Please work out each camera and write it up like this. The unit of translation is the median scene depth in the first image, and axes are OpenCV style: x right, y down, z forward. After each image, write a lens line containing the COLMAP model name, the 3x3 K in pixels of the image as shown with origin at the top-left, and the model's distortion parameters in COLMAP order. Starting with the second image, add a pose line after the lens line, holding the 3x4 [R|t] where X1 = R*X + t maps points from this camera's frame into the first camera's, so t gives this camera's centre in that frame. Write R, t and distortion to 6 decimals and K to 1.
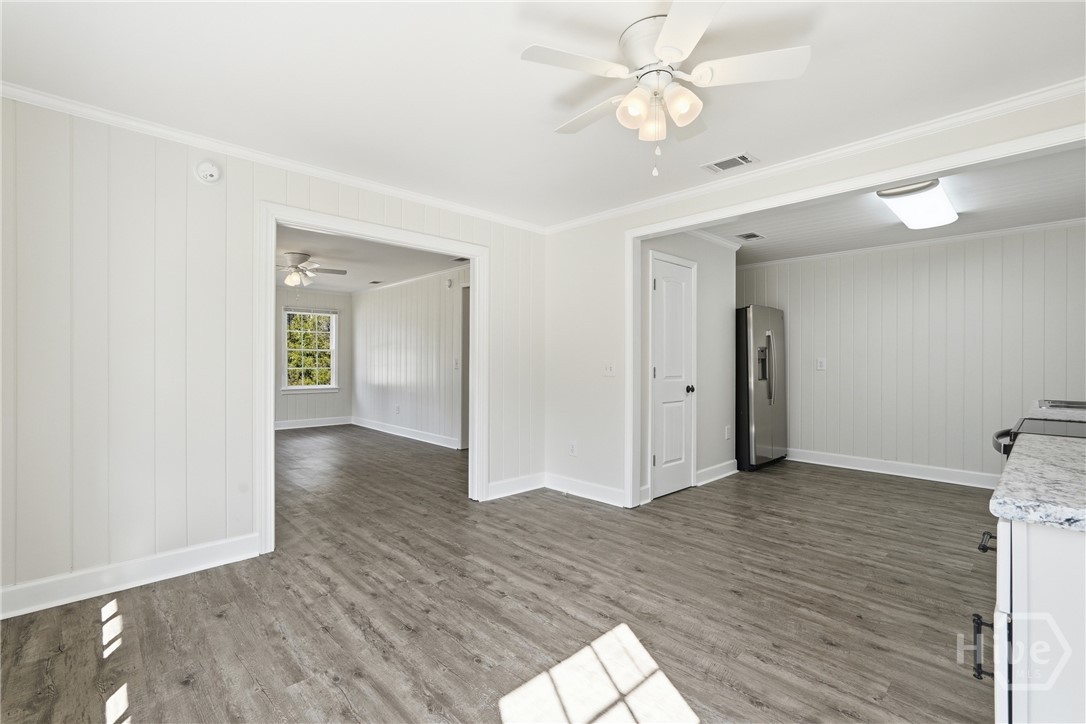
lens RADIAL K [[481.8, 0, 544.0], [0, 481.8, 363.4], [0, 0, 1]] dist [-0.012432, 0.008845]
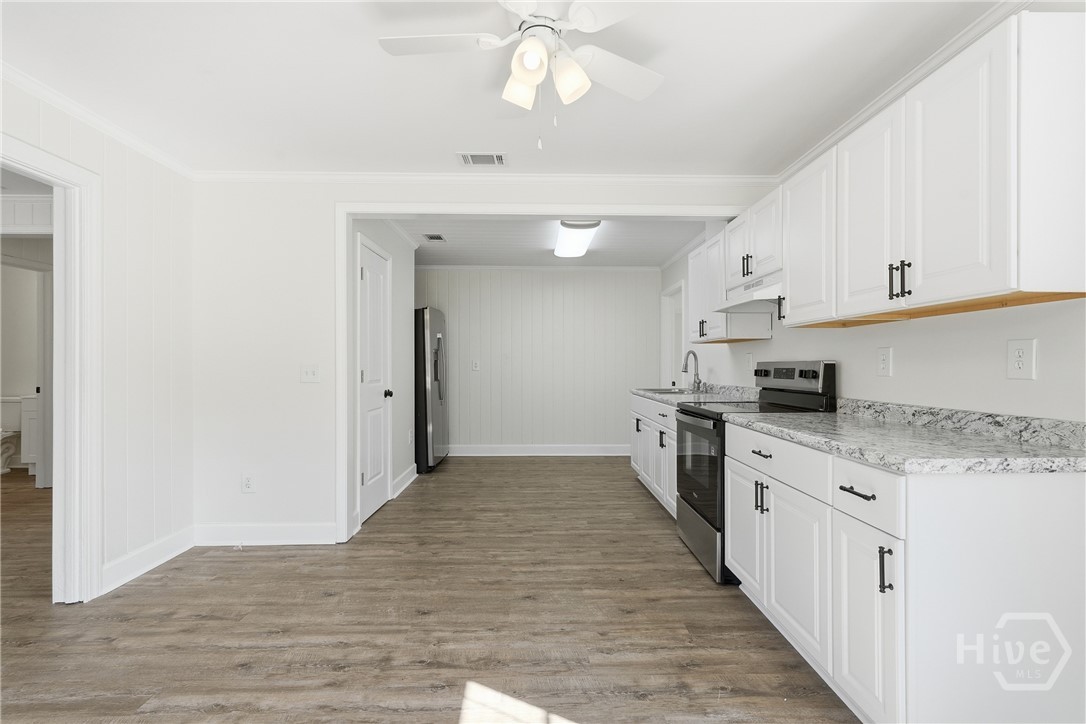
lens RADIAL K [[481.8, 0, 544.0], [0, 481.8, 363.4], [0, 0, 1]] dist [-0.012432, 0.008845]
pose [[0.676962, -0.002719, 0.736013, -0.239888], [0.005232, 0.999986, -0.001118, -0.001388], [-0.735999, 0.004607, 0.676966, 0.243697]]
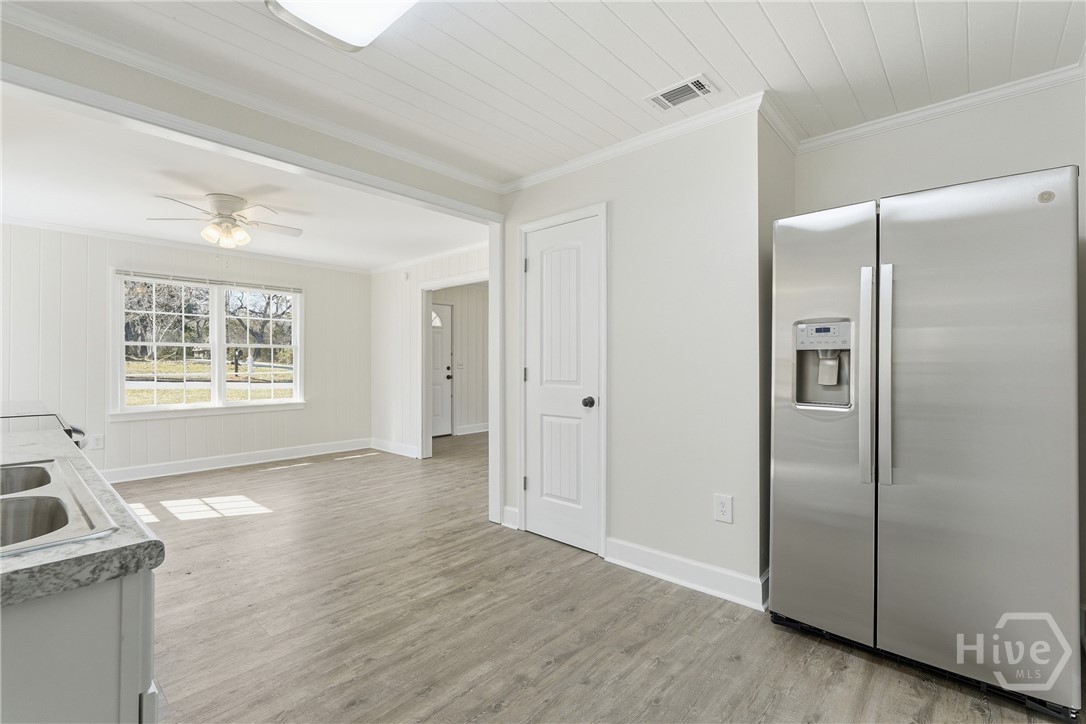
lens RADIAL K [[488.9, 0, 543.0], [0, 488.9, 362.0], [0, 0, 1]] dist [-0.001786, 0.000264]
pose [[0.068957, -0.005803, -0.997603, 1.389632], [-0.002073, 0.999980, -0.005960, 0.005261], [0.997617, 0.002479, 0.068944, 1.288644]]
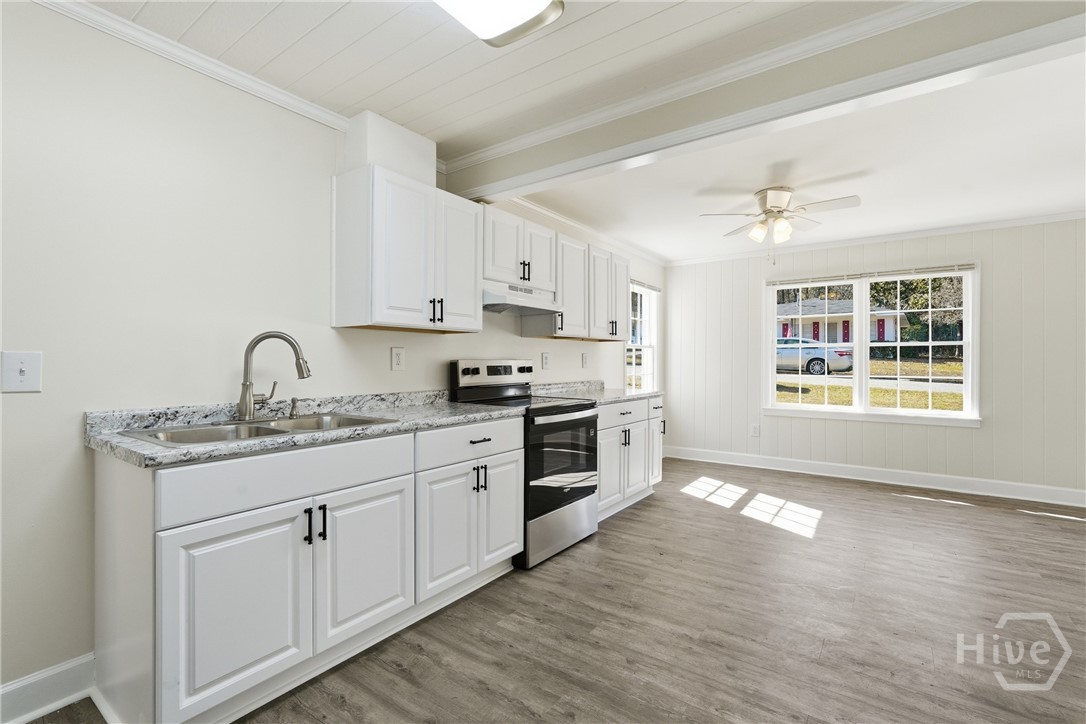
lens RADIAL K [[488.9, 0, 543.0], [0, 488.9, 362.0], [0, 0, 1]] dist [-0.001786, 0.000264]
pose [[-0.983017, -0.006796, -0.183389, 0.882660], [-0.007438, 0.999968, 0.002811, -0.002695], [0.183364, 0.004127, -0.983036, 1.624729]]
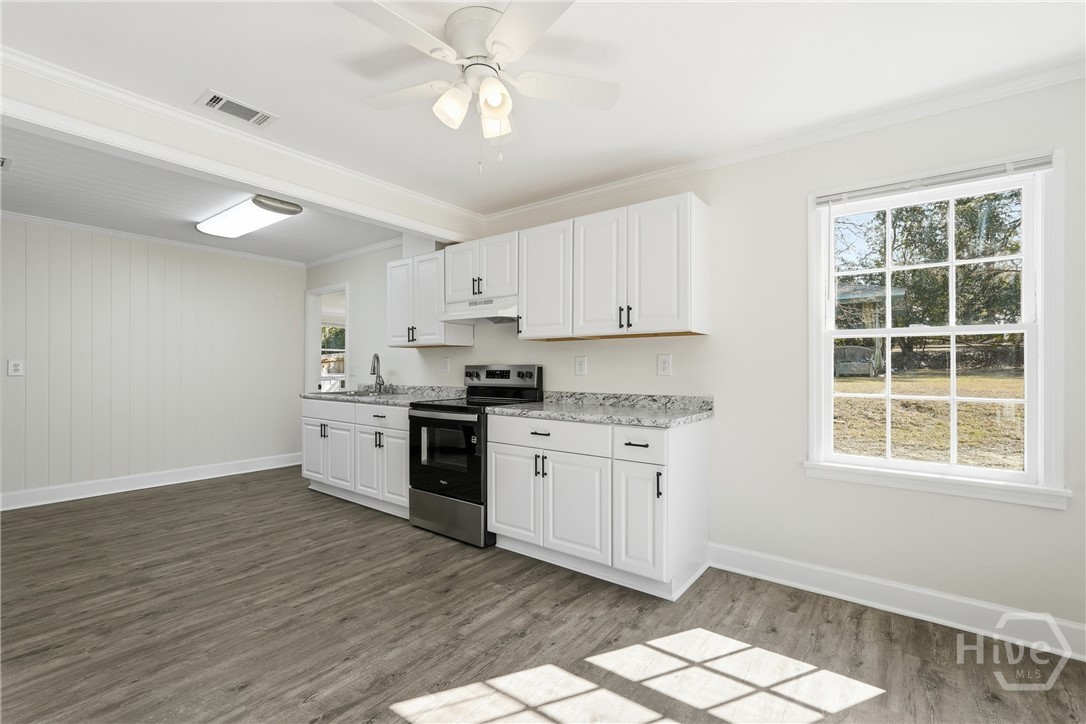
lens RADIAL K [[481.8, 0, 544.0], [0, 481.8, 363.4], [0, 0, 1]] dist [-0.012432, 0.008845]
pose [[-0.150866, 0.002493, 0.988551, -0.441944], [-0.000202, 0.999997, -0.002553, -0.004782], [-0.988554, -0.000585, -0.150865, 0.606040]]
